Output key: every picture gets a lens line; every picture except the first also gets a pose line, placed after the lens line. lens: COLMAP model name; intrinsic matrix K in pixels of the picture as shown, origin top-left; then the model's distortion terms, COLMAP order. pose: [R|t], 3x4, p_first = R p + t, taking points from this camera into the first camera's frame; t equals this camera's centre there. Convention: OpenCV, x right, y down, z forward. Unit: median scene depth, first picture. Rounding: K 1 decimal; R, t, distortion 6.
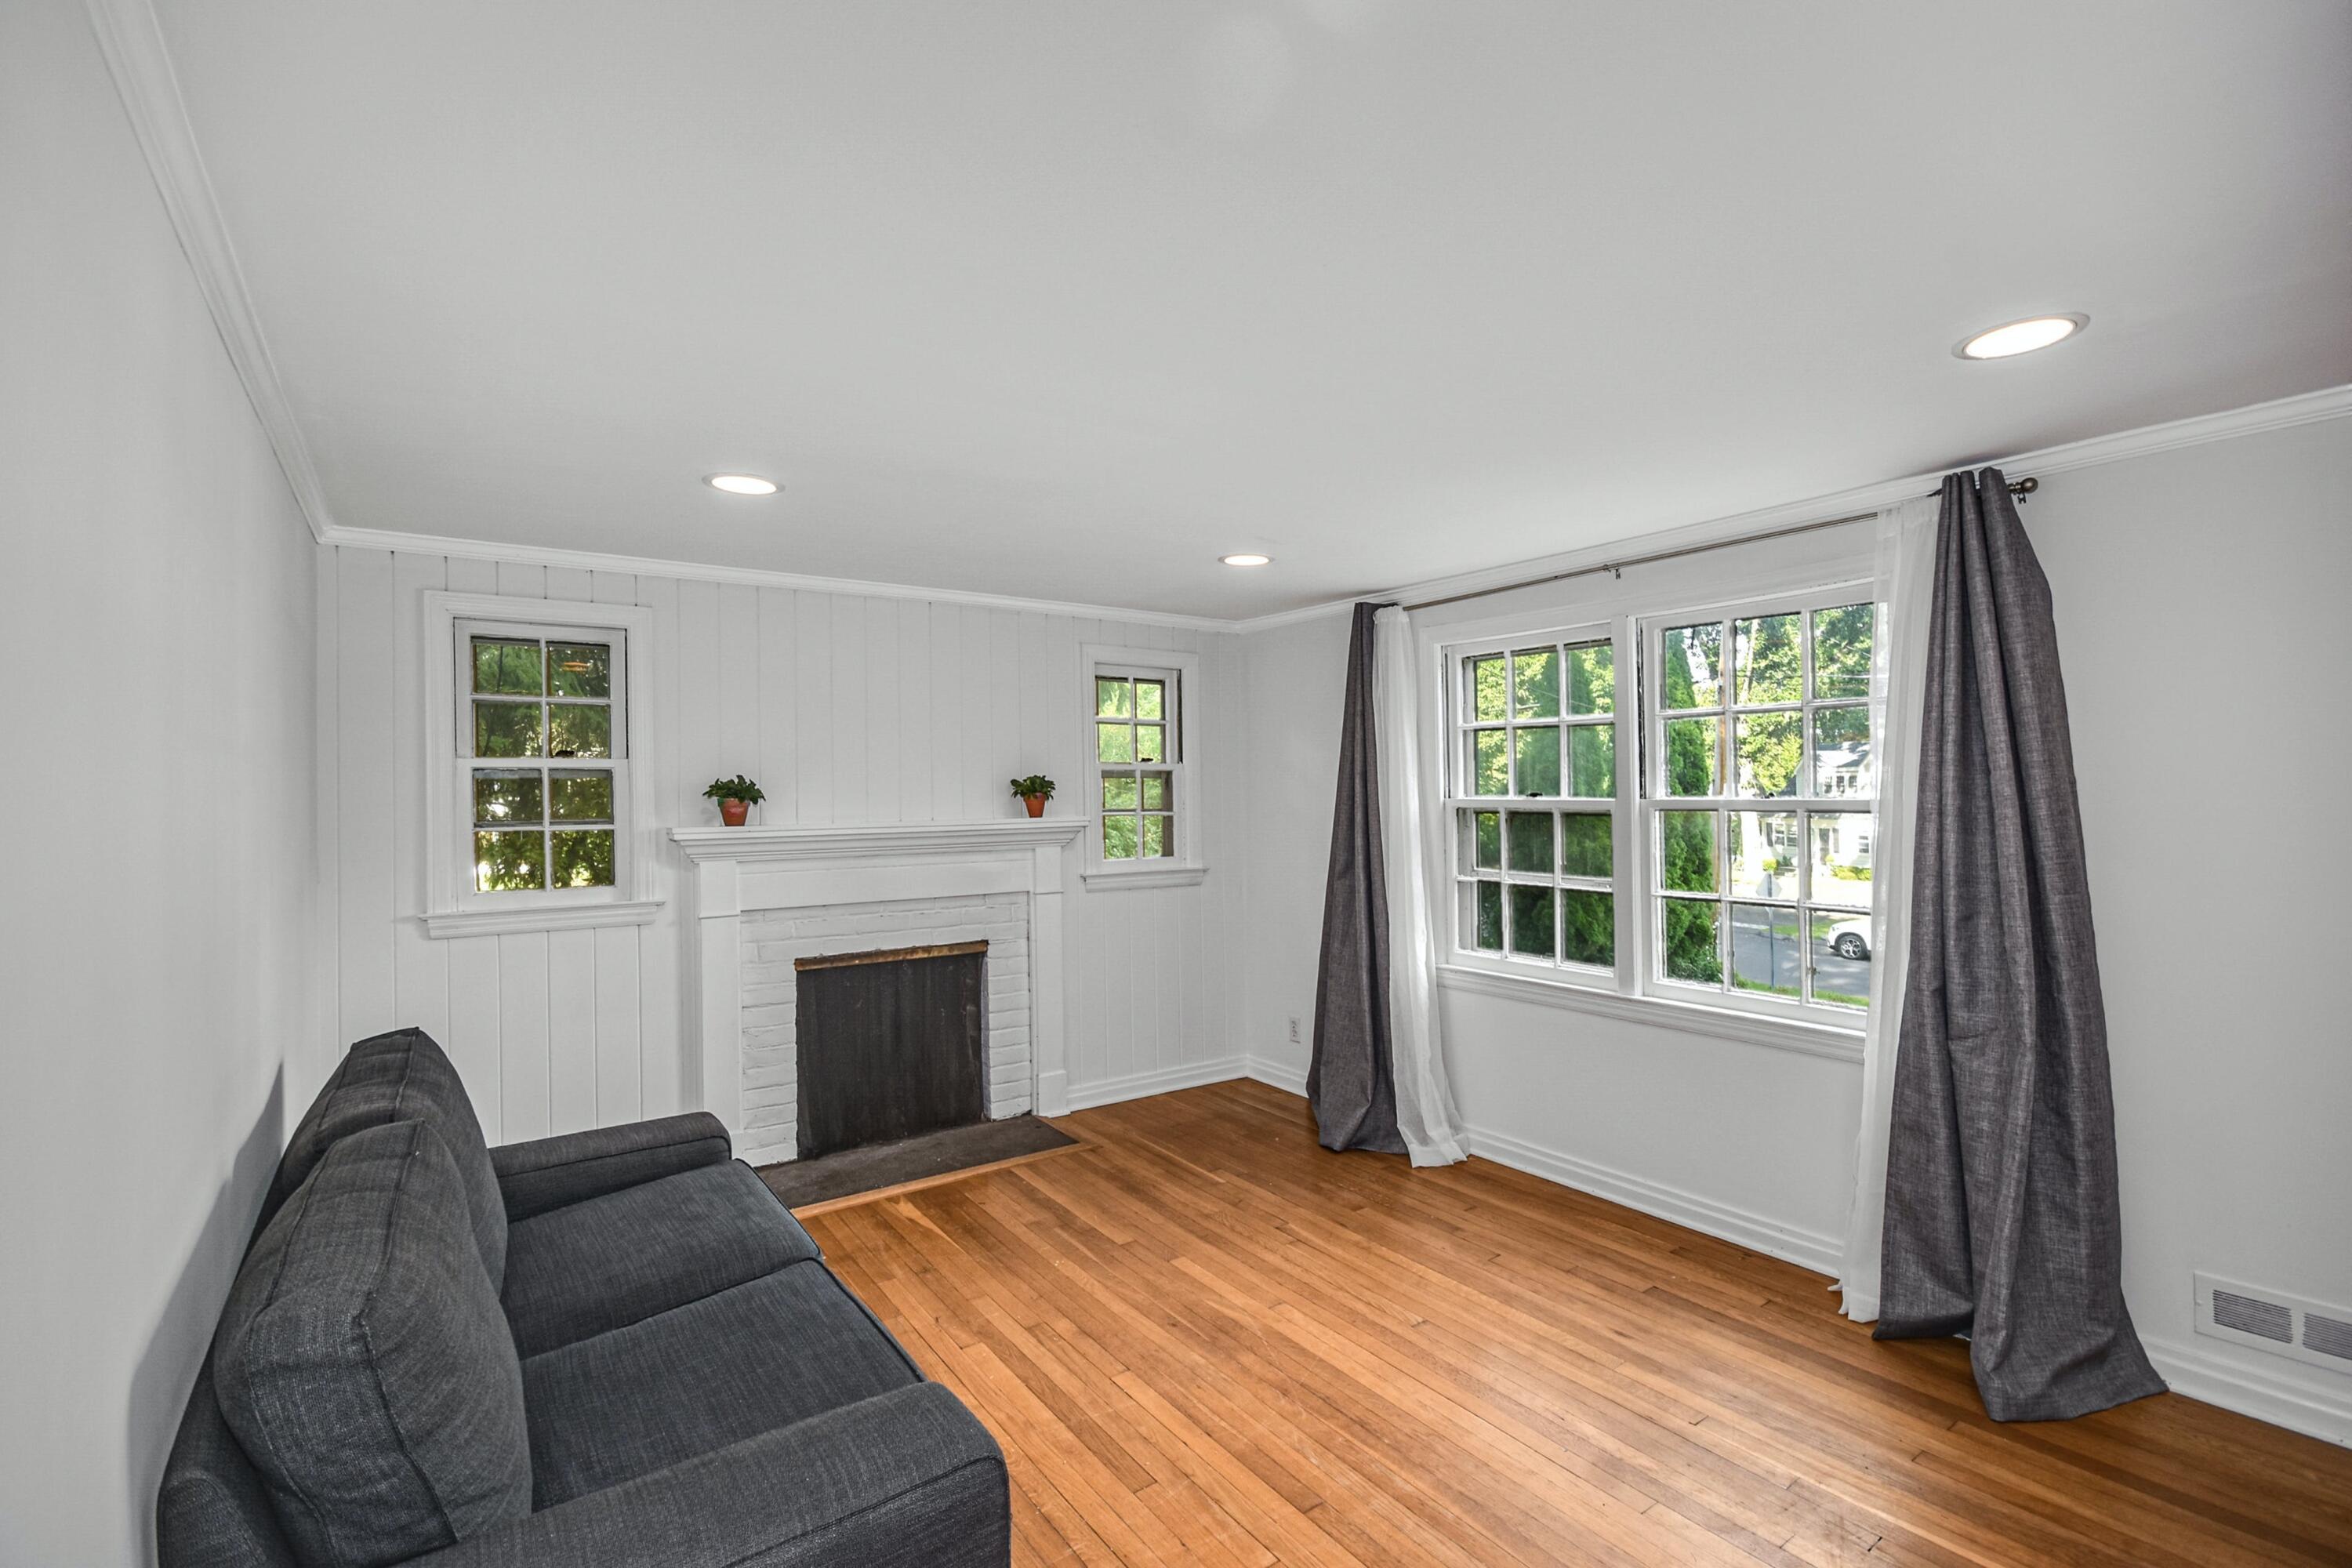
lens RADIAL K [[998.8, 0, 1176.0], [0, 998.8, 784.0], [0, 0, 1]] dist [-0.000933, -0.000181]
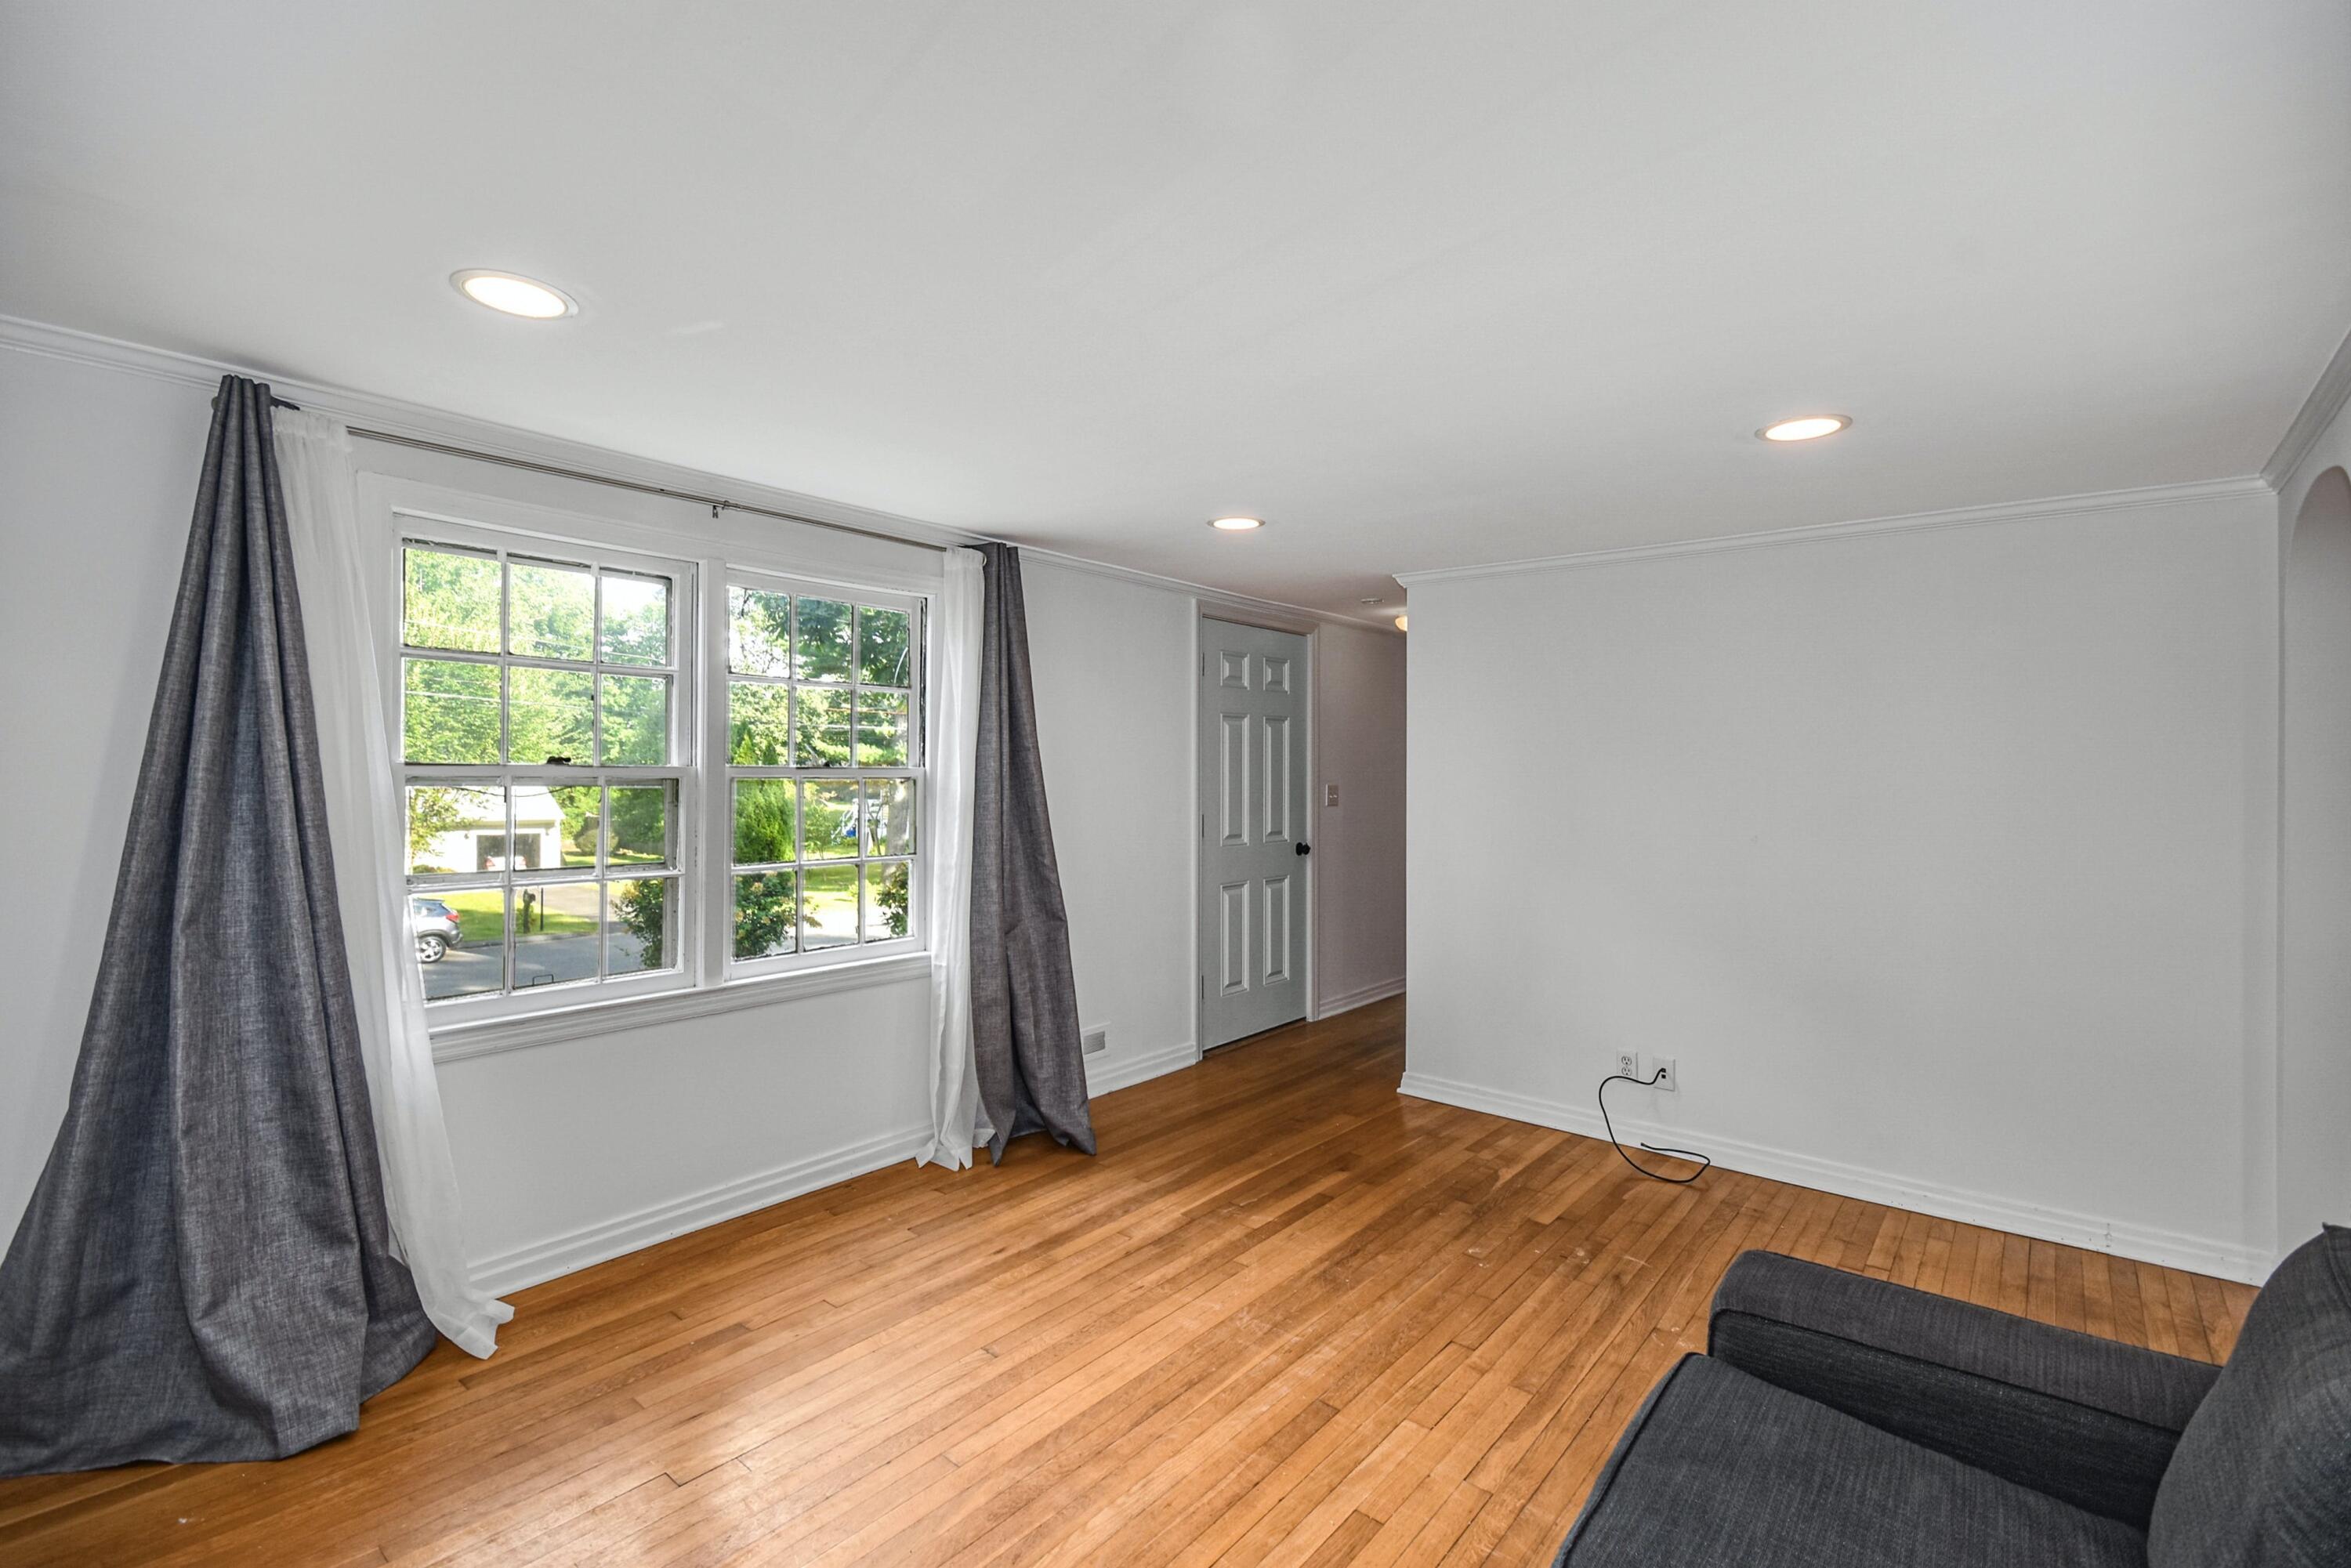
lens RADIAL K [[998.4, 0, 1175.5], [0, 998.4, 784.0], [0, 0, 1]] dist [-0.000933, -0.000181]
pose [[-0.213380, -0.008667, 0.976931, -0.564844], [-0.014721, 0.999876, 0.005655, 0.020056], [-0.976858, -0.013175, -0.213482, 0.885200]]
